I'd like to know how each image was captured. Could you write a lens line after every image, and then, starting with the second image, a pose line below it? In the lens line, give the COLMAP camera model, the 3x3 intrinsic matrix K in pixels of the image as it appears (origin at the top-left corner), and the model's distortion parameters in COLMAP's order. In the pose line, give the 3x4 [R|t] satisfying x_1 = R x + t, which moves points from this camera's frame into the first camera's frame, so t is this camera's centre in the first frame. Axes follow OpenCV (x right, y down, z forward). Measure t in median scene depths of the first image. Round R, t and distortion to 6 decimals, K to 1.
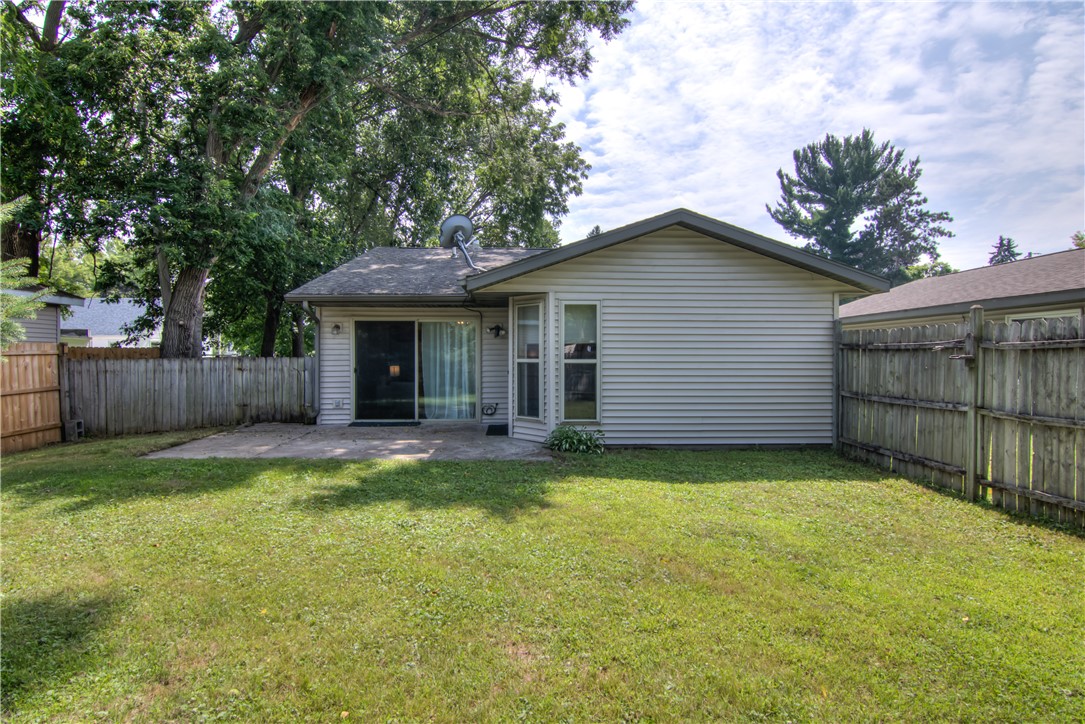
lens RADIAL K [[551.3, 0, 547.8], [0, 551.3, 361.2], [0, 0, 1]] dist [-0.002683, -0.010051]
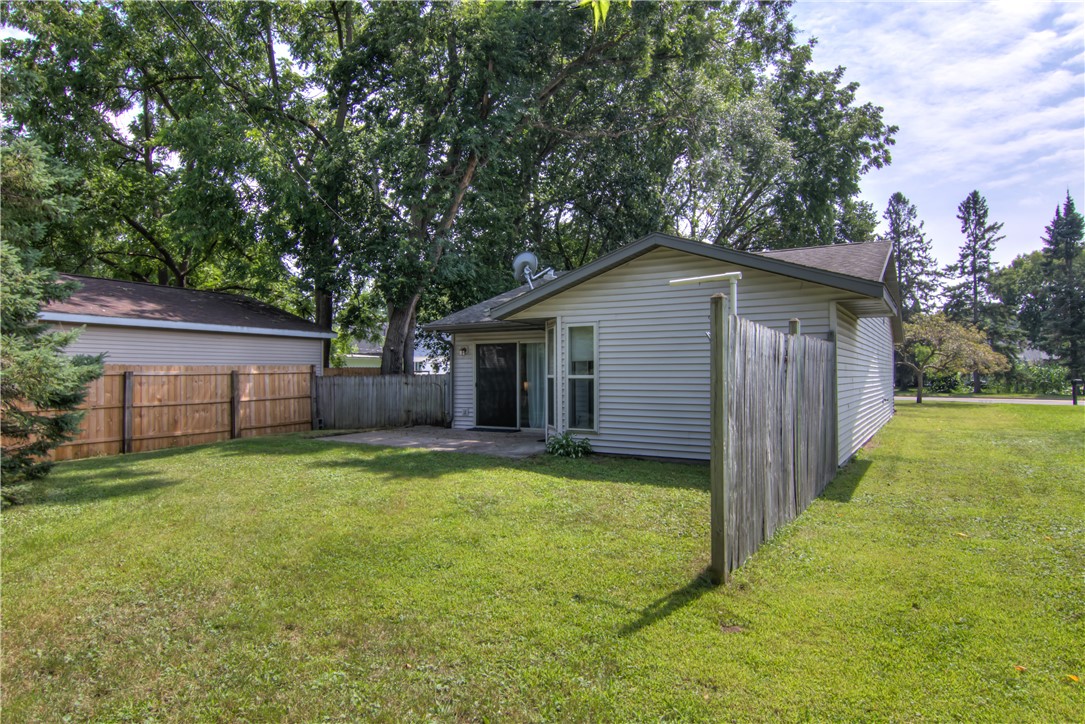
lens RADIAL K [[653.0, 0, 547.4], [0, 653.0, 362.7], [0, 0, 1]] dist [0.002975, 0.000691]
pose [[0.835270, -0.013812, -0.549666, 0.578585], [-0.000055, 0.999682, -0.025204, 0.003921], [0.549840, 0.021082, 0.835004, -0.118904]]
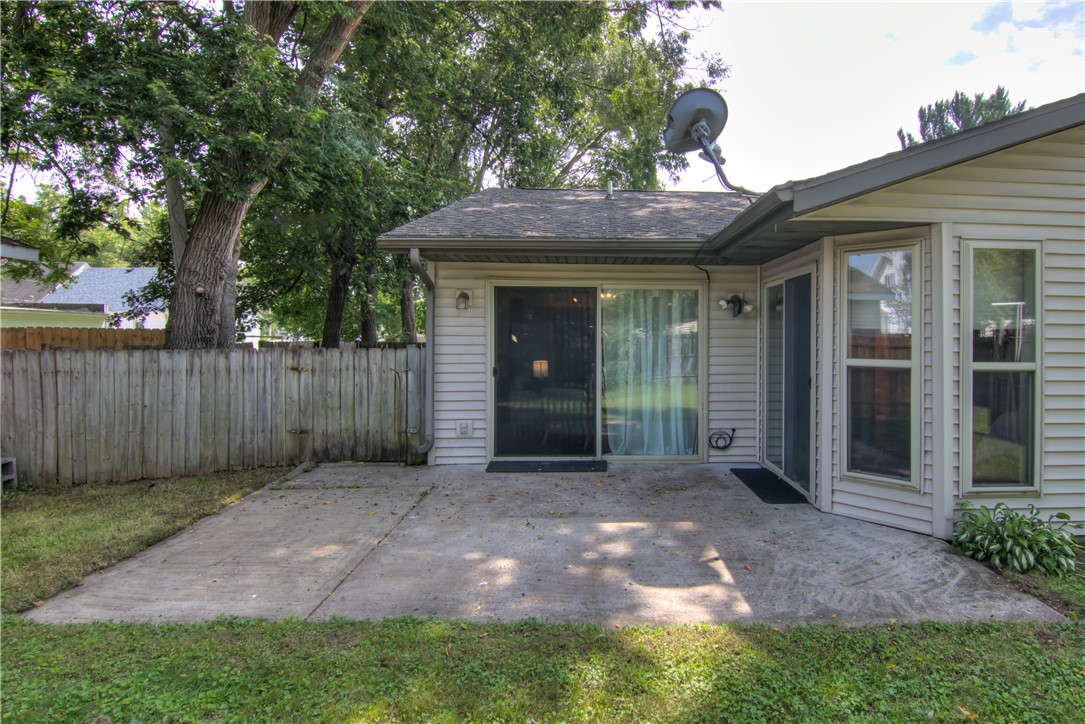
lens RADIAL K [[588.5, 0, 625.8], [0, 588.5, 340.5], [0, 0, 1]] dist [-0.008886, -0.003697]
pose [[0.999942, 0.005983, 0.009009, -0.218992], [-0.005953, 0.999977, -0.003313, -0.014914], [-0.009029, 0.003259, 0.999954, 0.383255]]
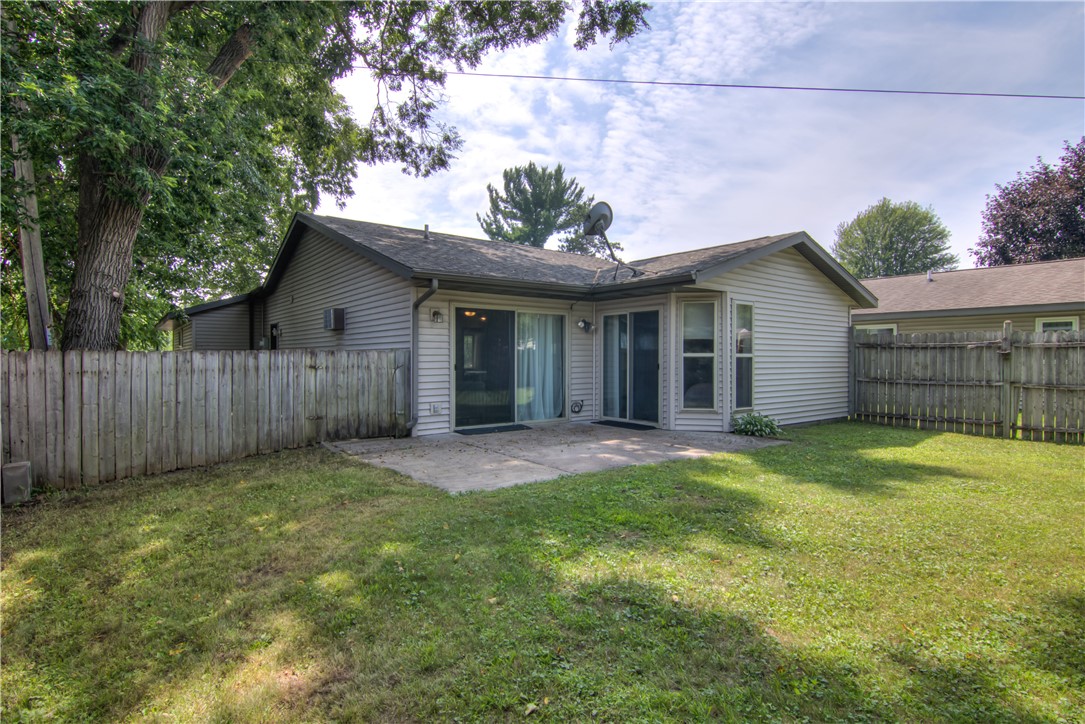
lens RADIAL K [[551.3, 0, 557.4], [0, 551.3, 356.8], [0, 0, 1]] dist [-0.002683, -0.010051]
pose [[0.815163, 0.001455, 0.579230, -0.706607], [0.003380, 0.999968, -0.007270, 0.007648], [-0.579222, 0.007884, 0.815132, 0.241567]]
